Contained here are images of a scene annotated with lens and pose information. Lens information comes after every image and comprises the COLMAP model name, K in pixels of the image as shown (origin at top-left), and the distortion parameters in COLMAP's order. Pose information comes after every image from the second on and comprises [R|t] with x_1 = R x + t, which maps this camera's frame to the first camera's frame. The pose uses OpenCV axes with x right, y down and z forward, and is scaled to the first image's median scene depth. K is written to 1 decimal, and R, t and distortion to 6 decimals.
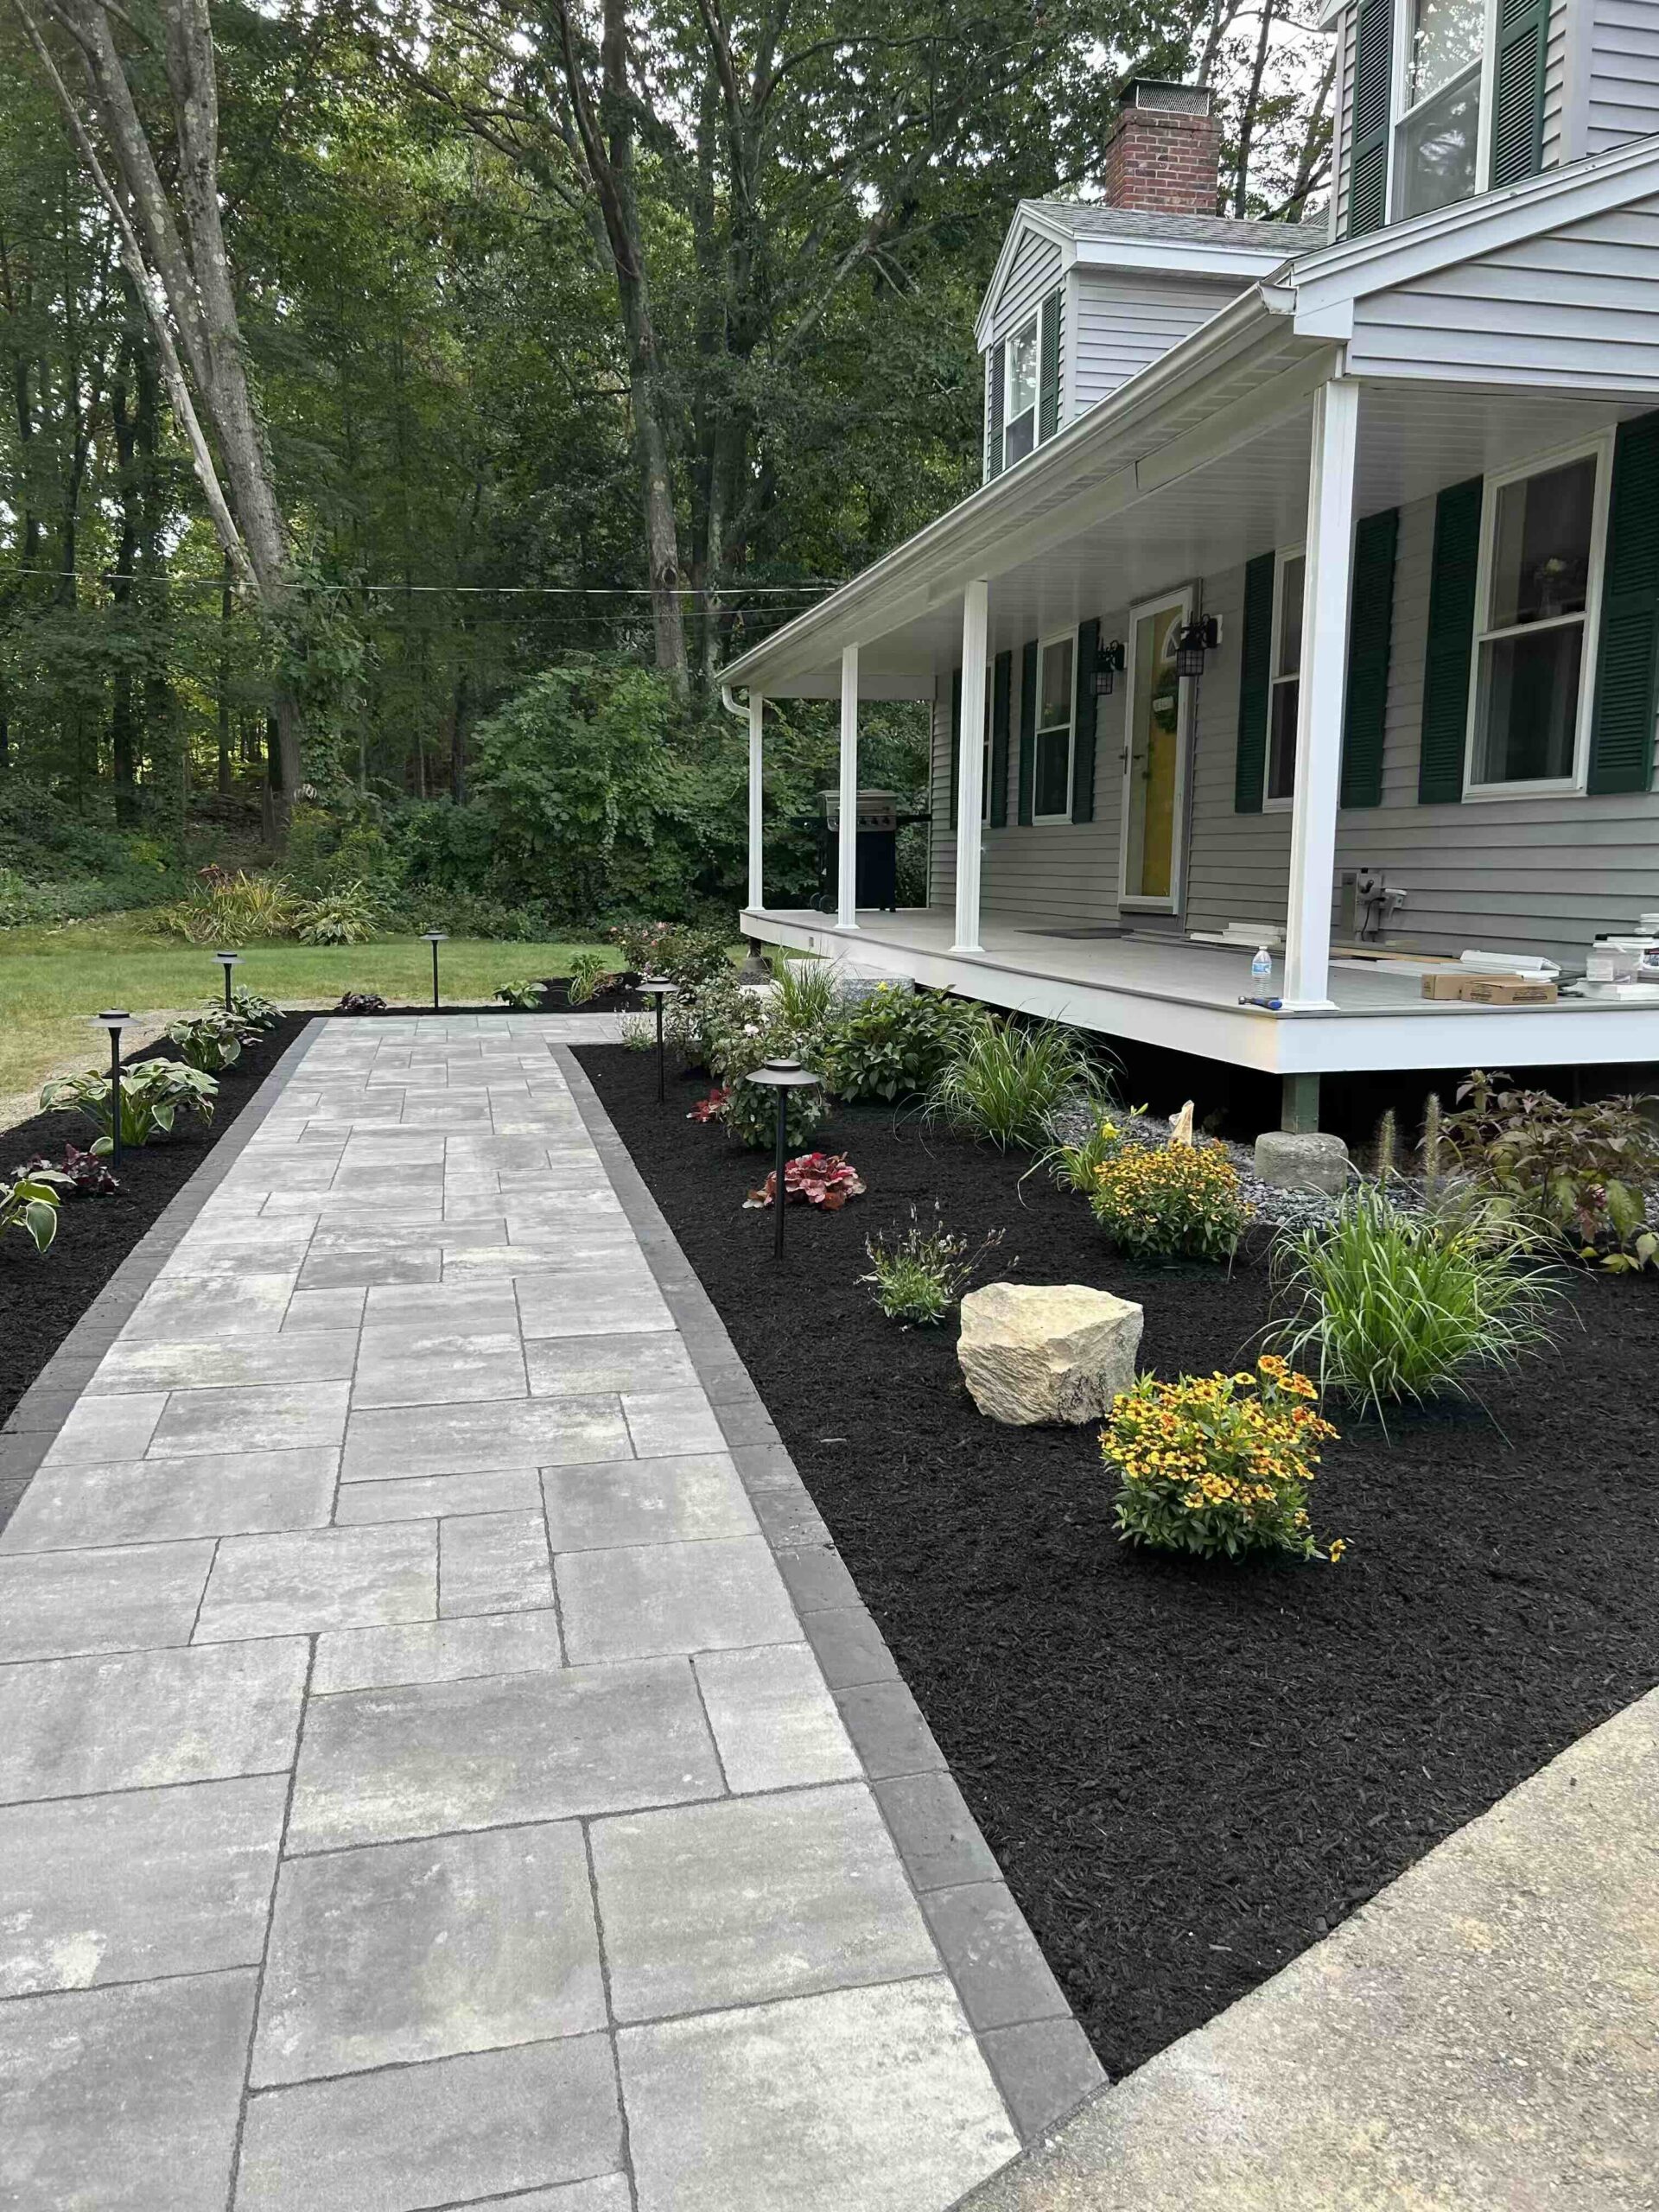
lens RADIAL K [[1650.2, 0, 821.4], [0, 1650.2, 1119.4], [0, 0, 1]] dist [0.053913, -0.073176]
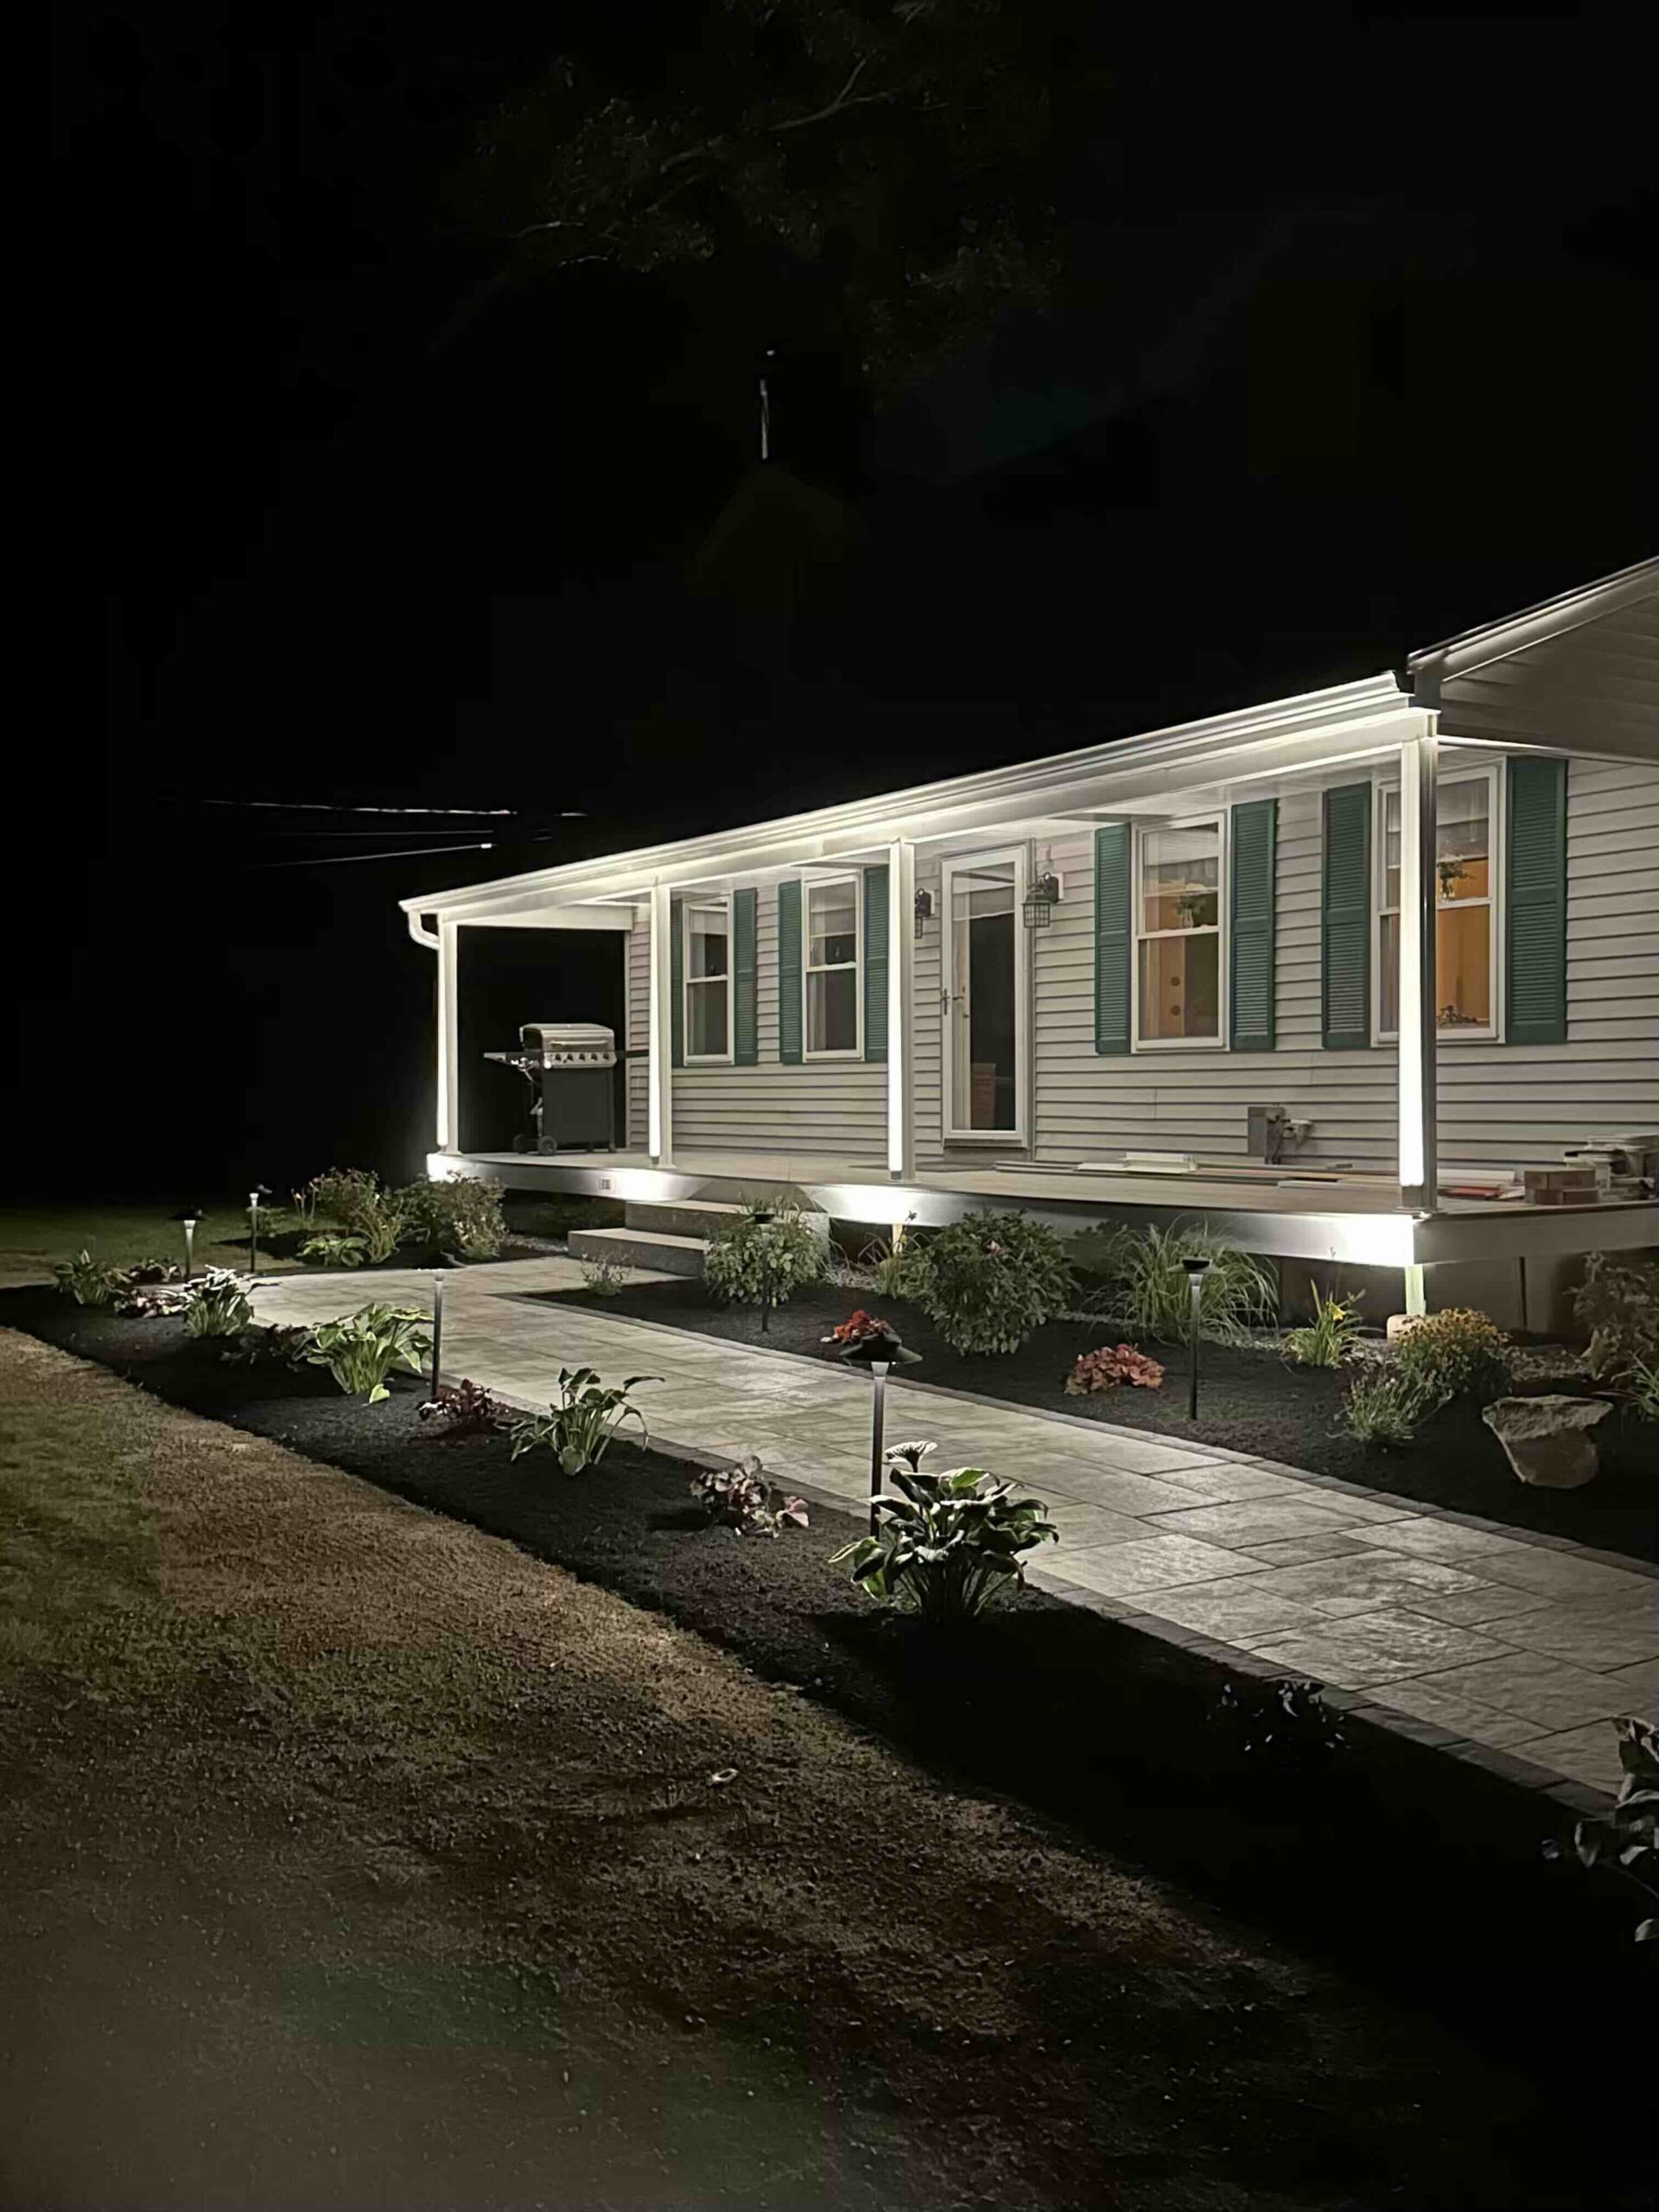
lens RADIAL K [[2034.8, 0, 829.5], [0, 2034.8, 1106.0], [0, 0, 1]] dist [0.127738, -0.000343]
pose [[0.940089, -0.013774, 0.340651, -0.469574], [0.064330, 0.988402, -0.137564, 0.026999], [-0.334805, 0.151236, 0.930071, -0.219858]]
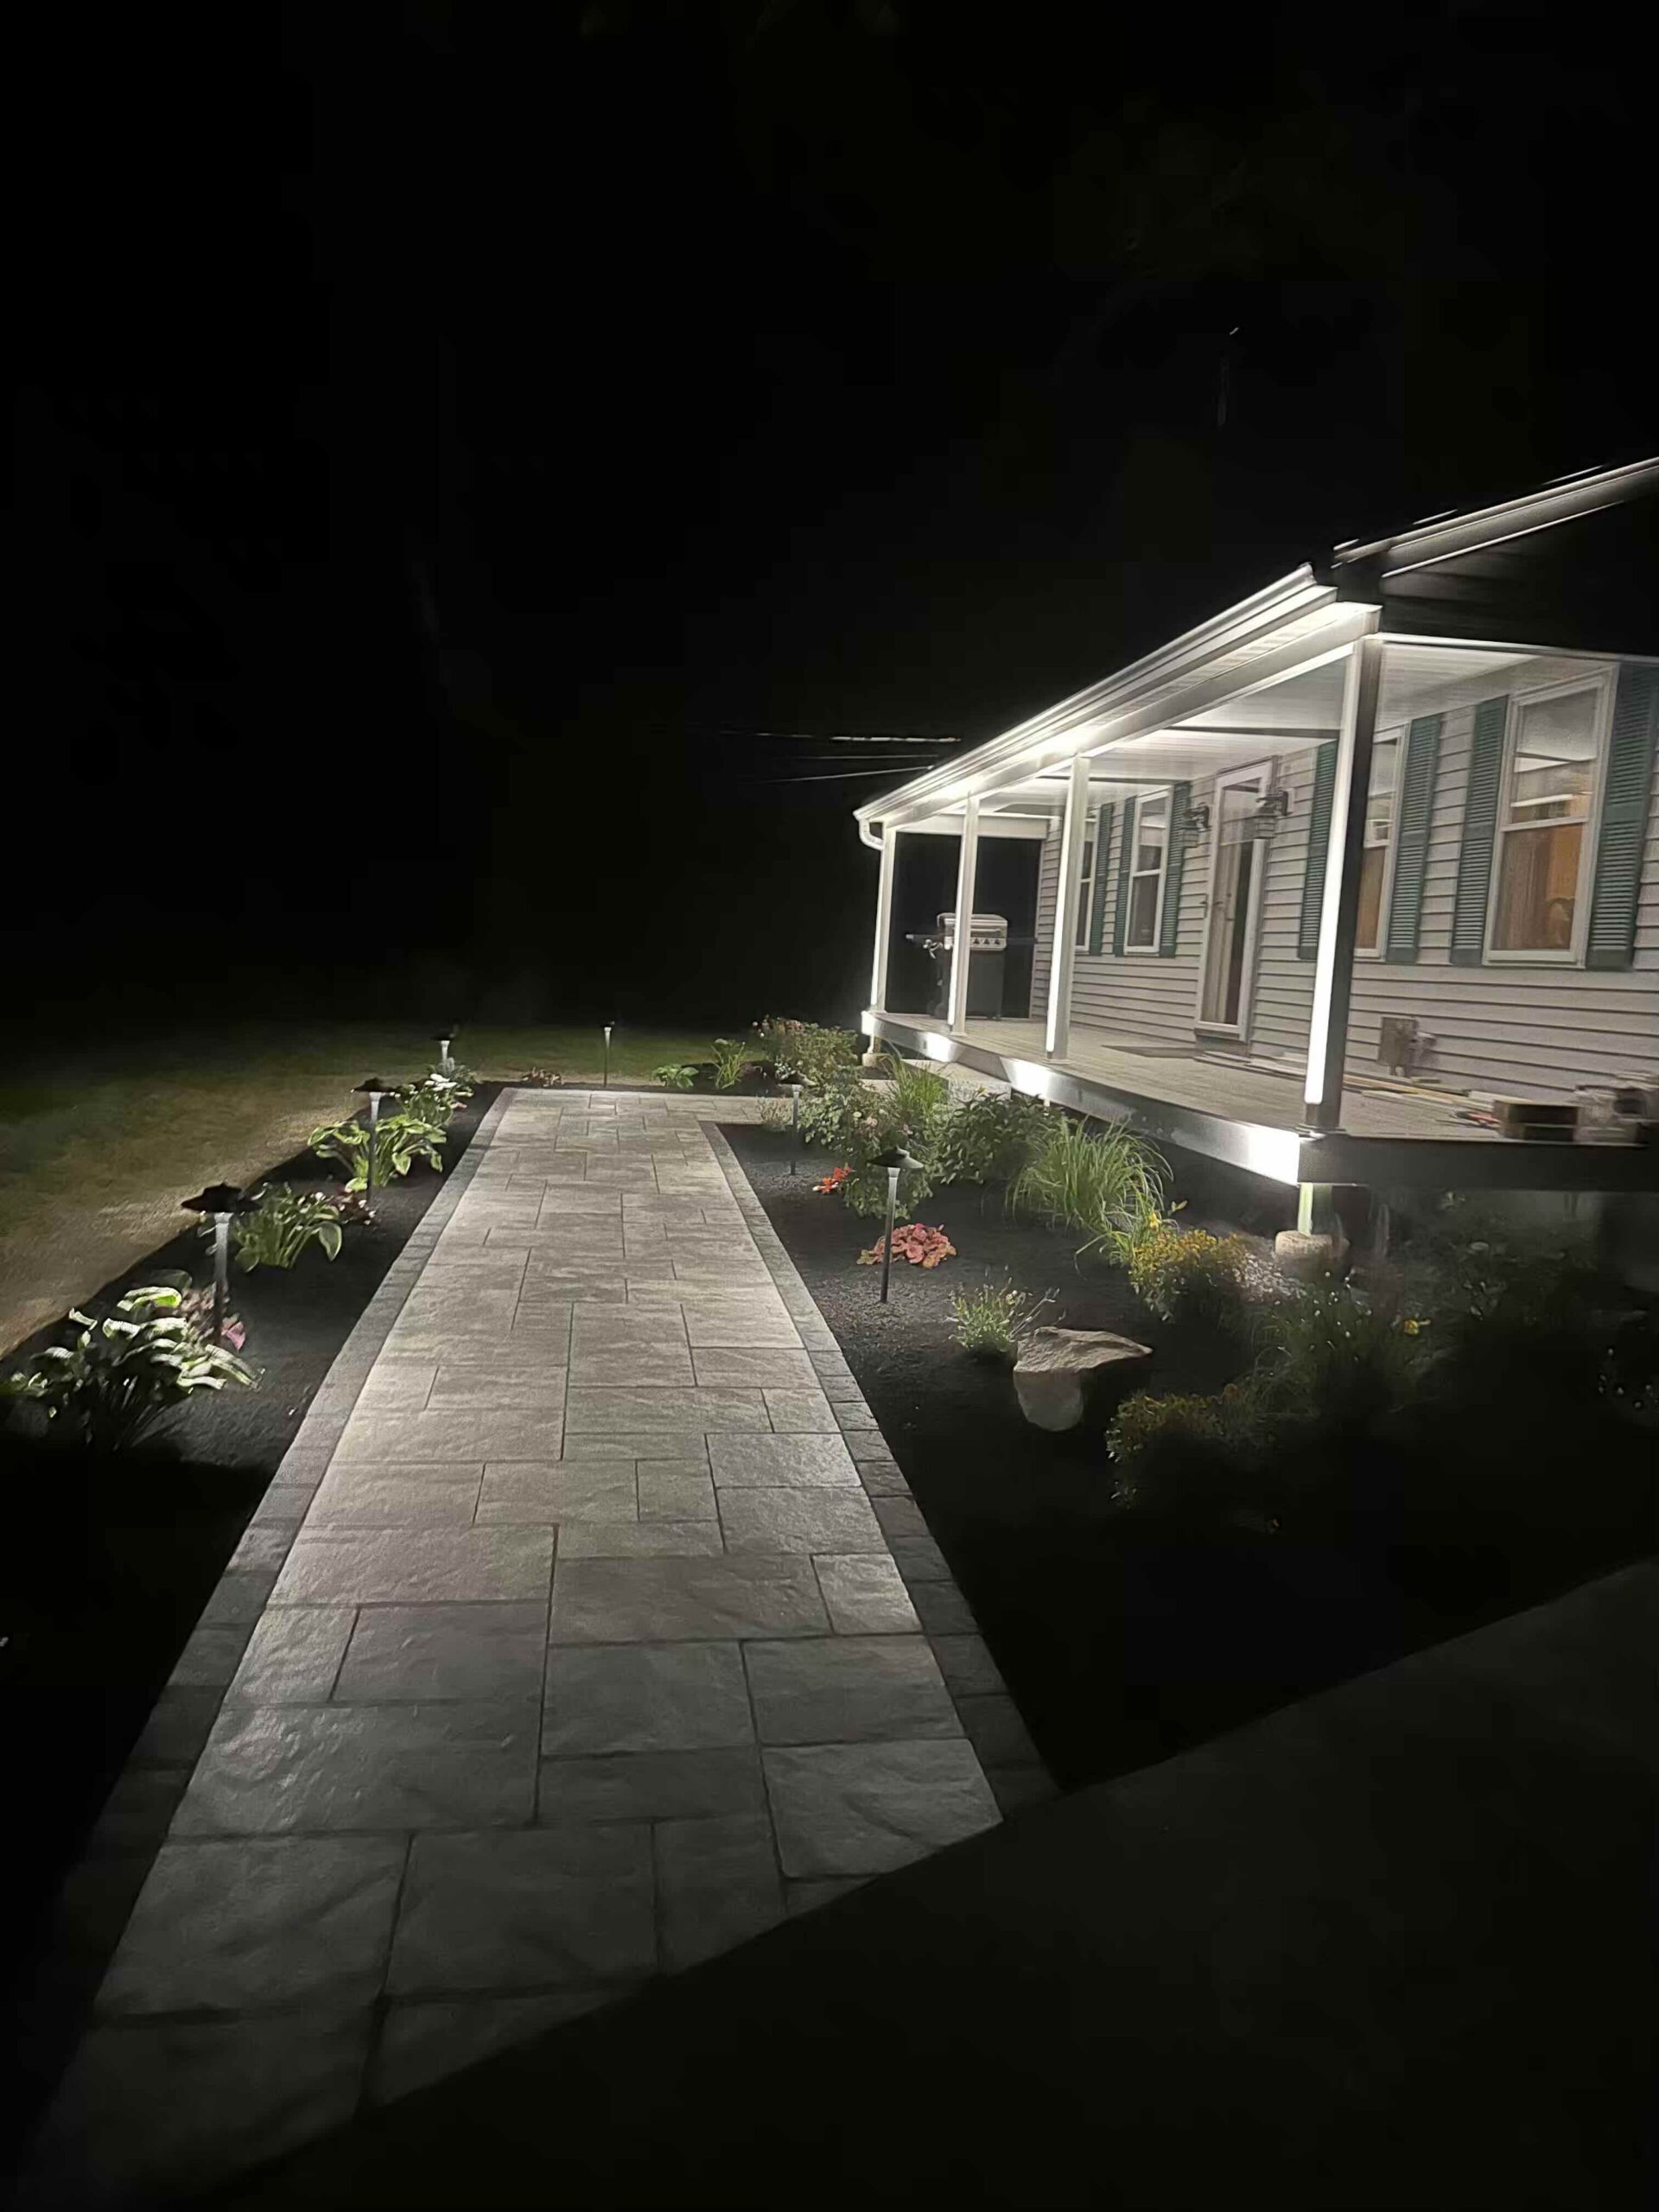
lens RADIAL K [[1527.2, 0, 830.6], [0, 1527.2, 1110.6], [0, 0, 1]] dist [0.176316, -0.355758]
pose [[0.996151, 0.058091, -0.065640, 0.001965], [-0.061694, 0.996619, -0.054270, 0.001125], [0.062266, 0.058111, 0.996366, -0.121593]]
